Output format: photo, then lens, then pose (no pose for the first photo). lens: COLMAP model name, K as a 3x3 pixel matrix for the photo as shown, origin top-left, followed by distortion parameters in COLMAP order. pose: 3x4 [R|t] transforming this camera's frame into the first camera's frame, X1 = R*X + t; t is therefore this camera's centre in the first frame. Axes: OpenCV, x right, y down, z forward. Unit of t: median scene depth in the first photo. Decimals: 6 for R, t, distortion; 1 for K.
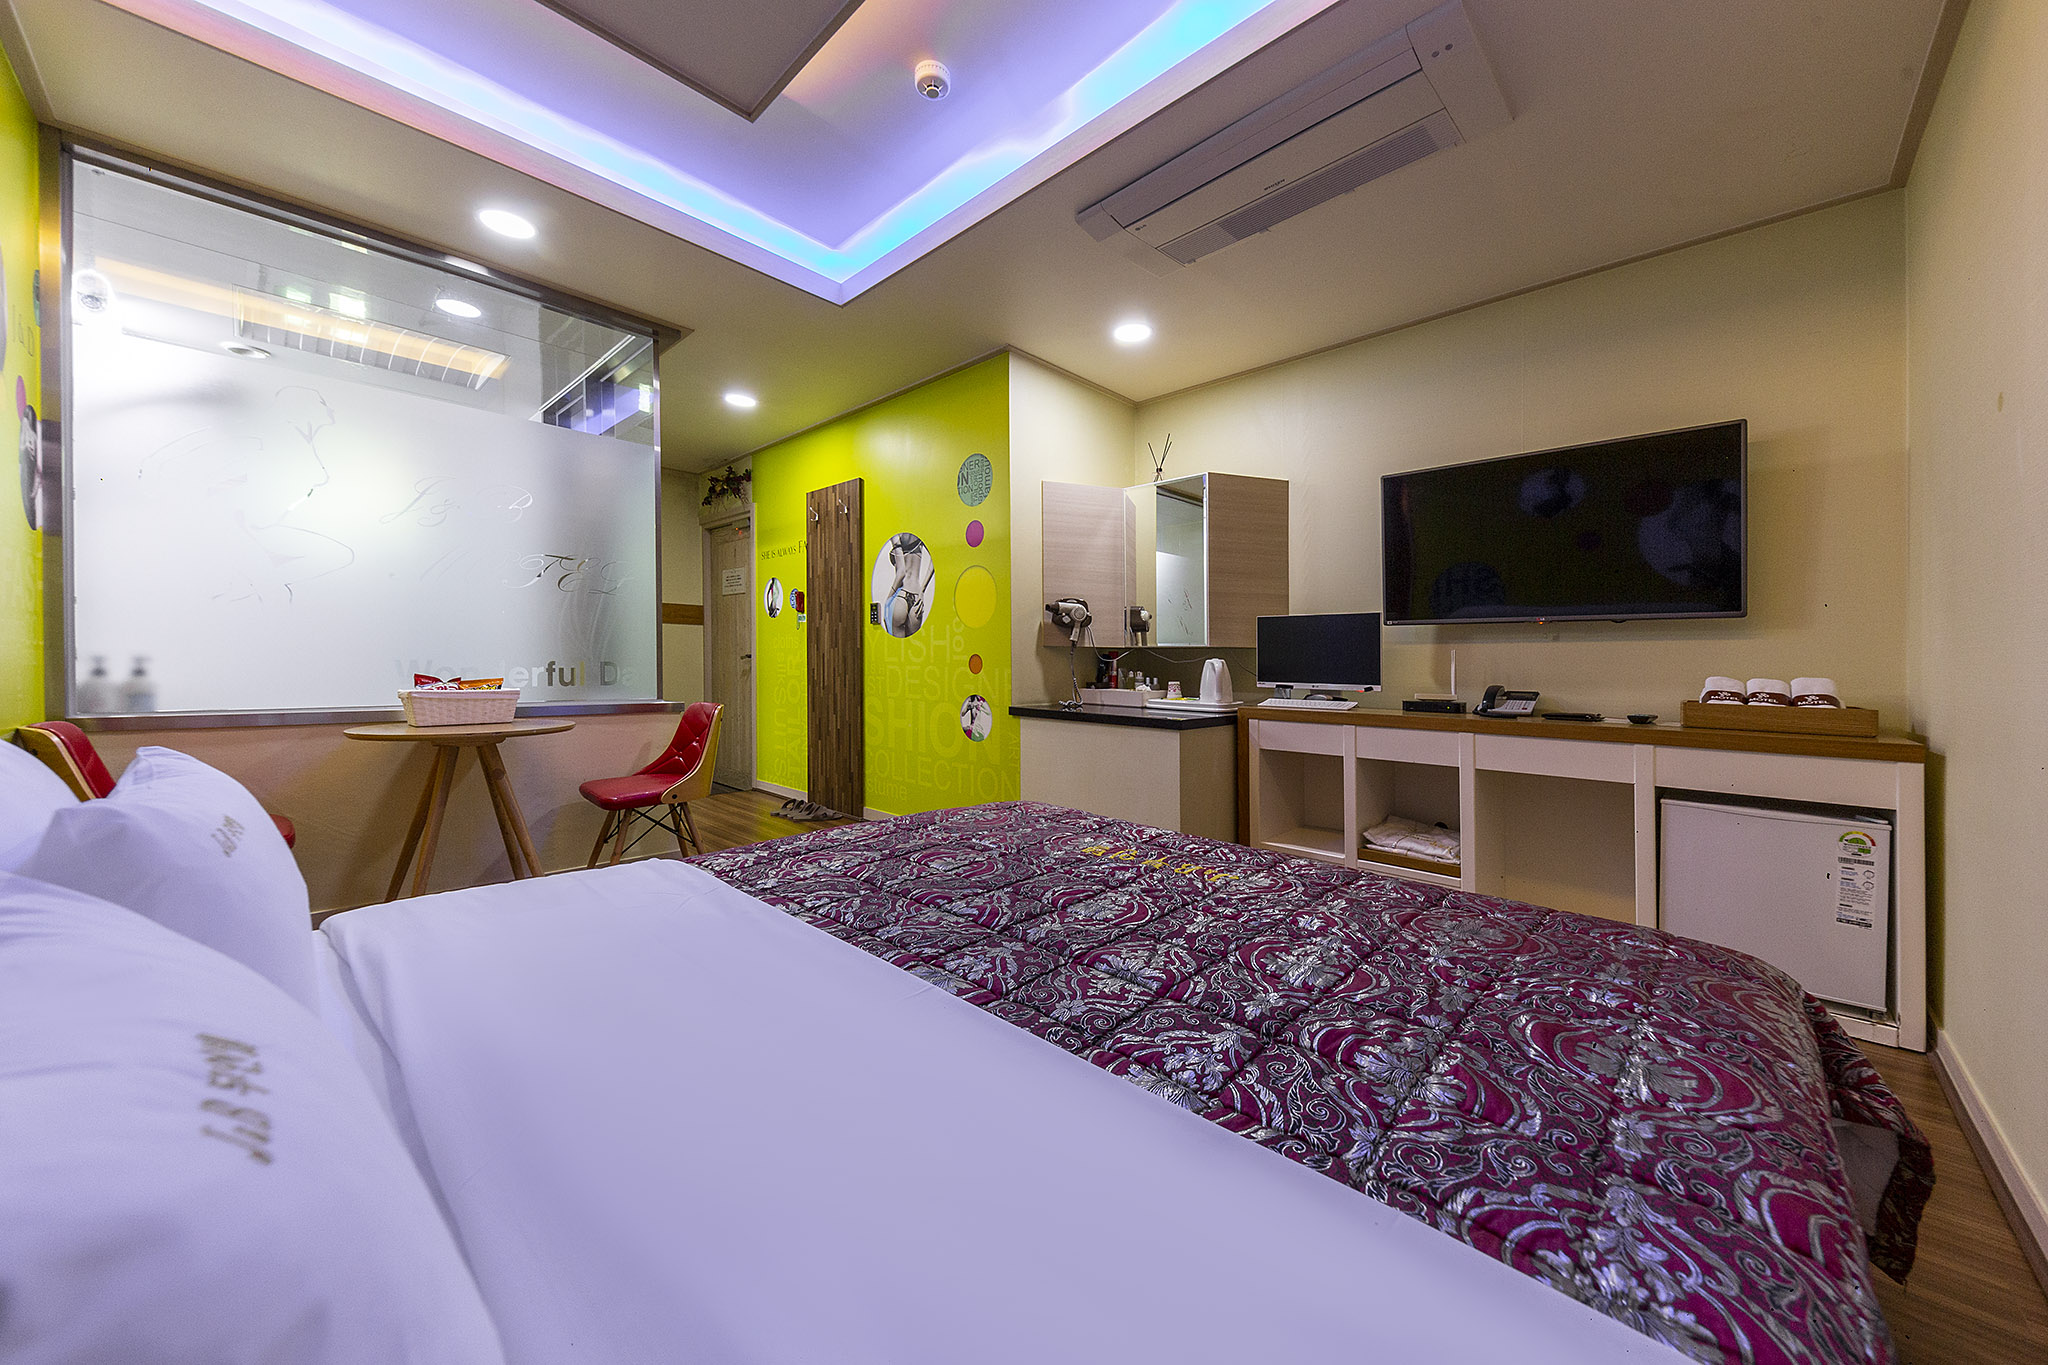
lens RADIAL K [[738.1, 0, 1028.4], [0, 738.1, 667.8], [0, 0, 1]] dist [0.001608, 0.000047]
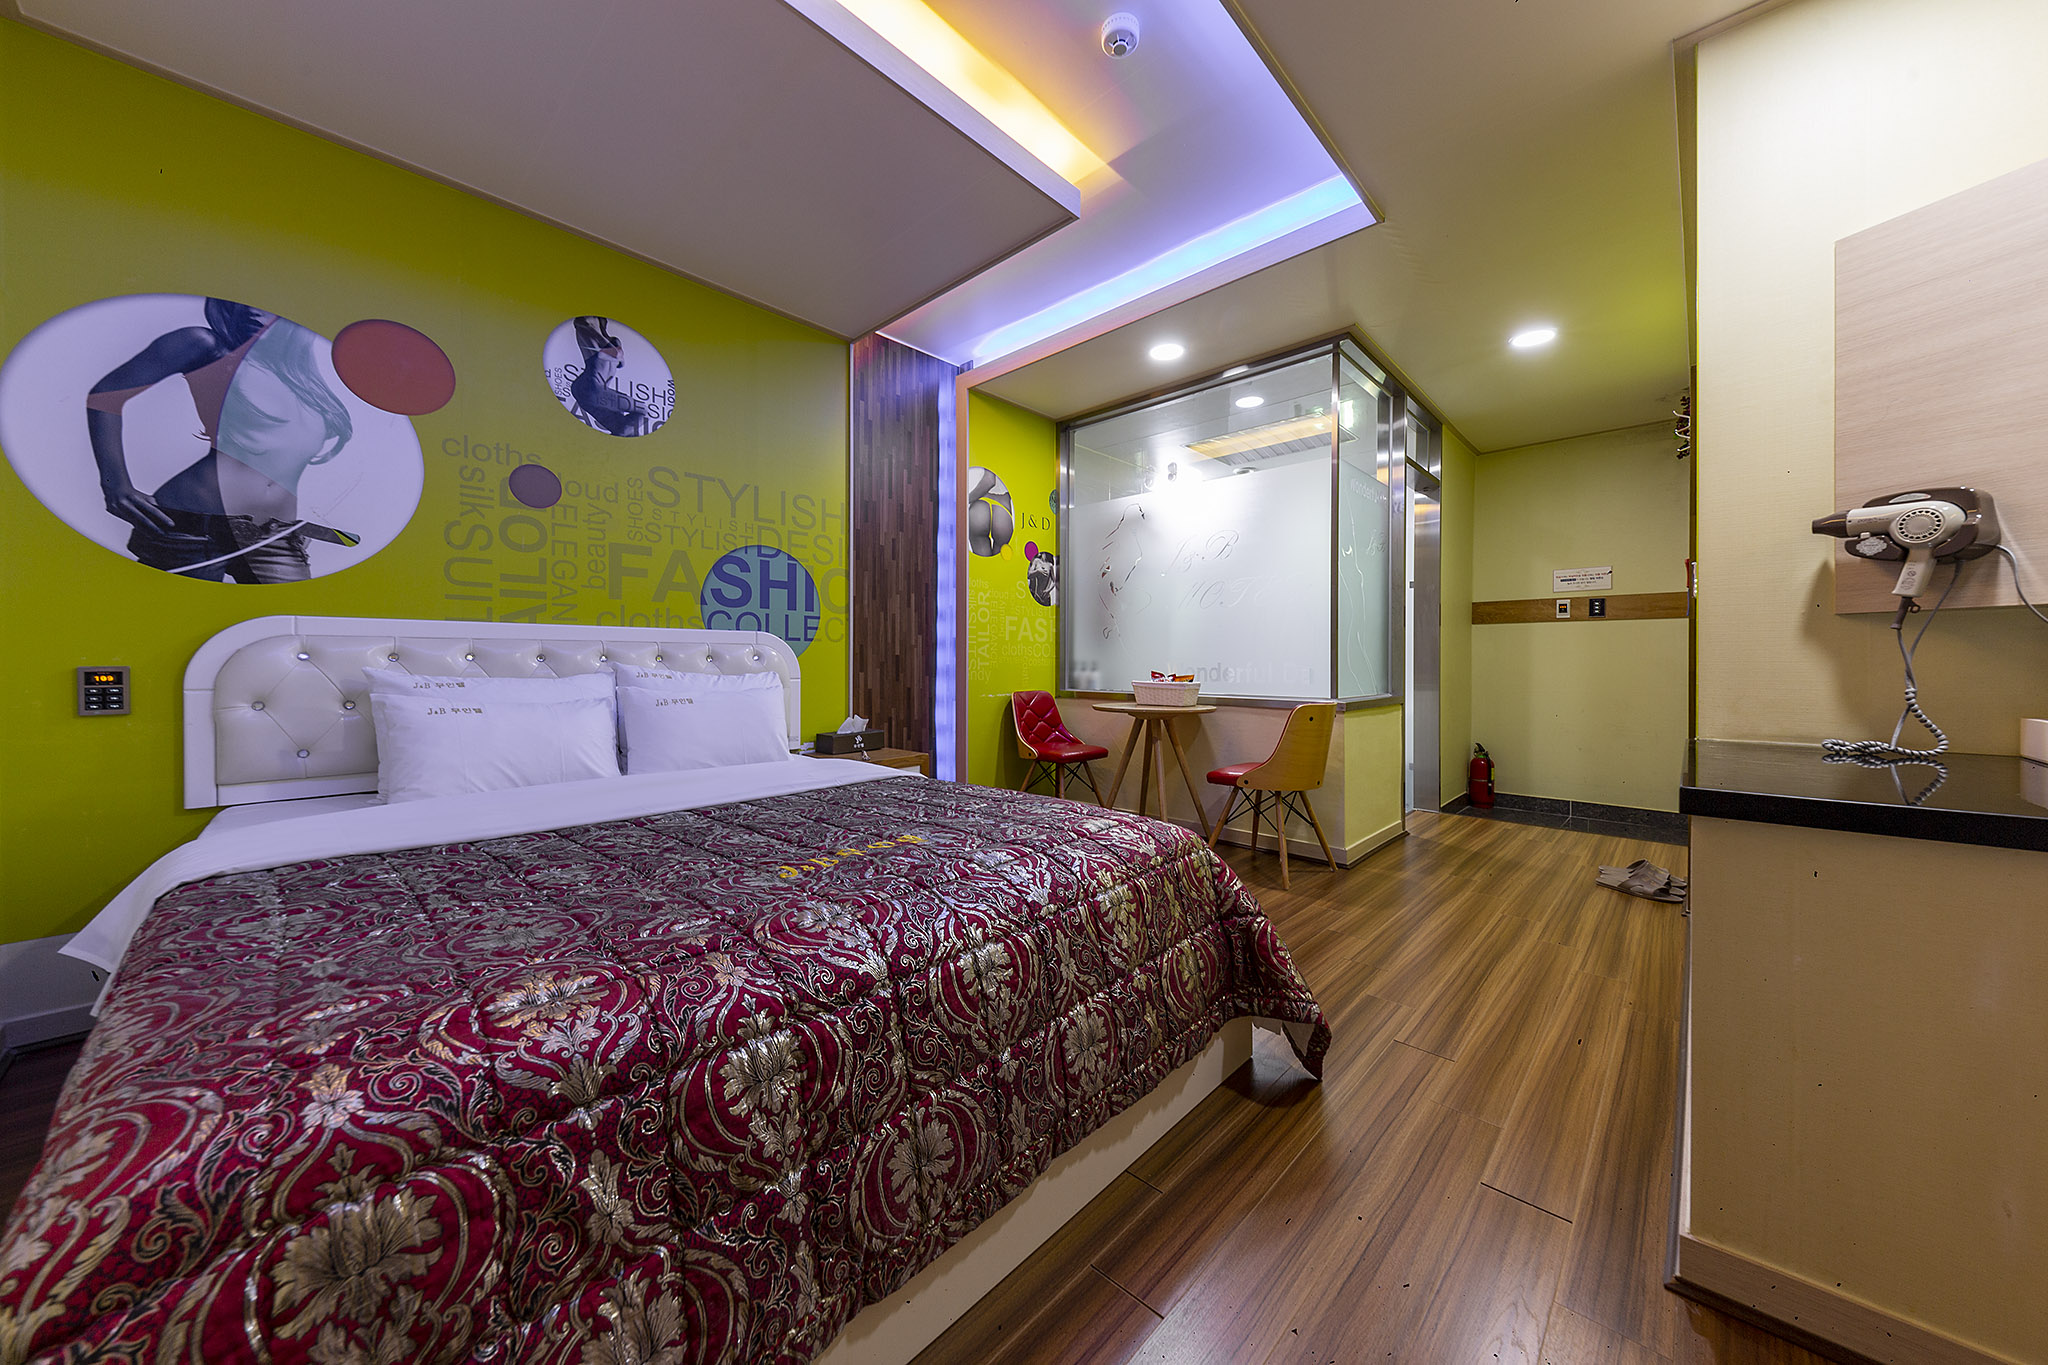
lens RADIAL K [[714.9, 0, 1022.4], [0, 714.9, 677.9], [0, 0, 1]] dist [0.018121, -0.000487]
pose [[-0.008076, 0.006308, -0.999947, 0.617630], [-0.008776, 0.999941, 0.006379, 0.013895], [0.999929, 0.008827, -0.008021, 0.683313]]
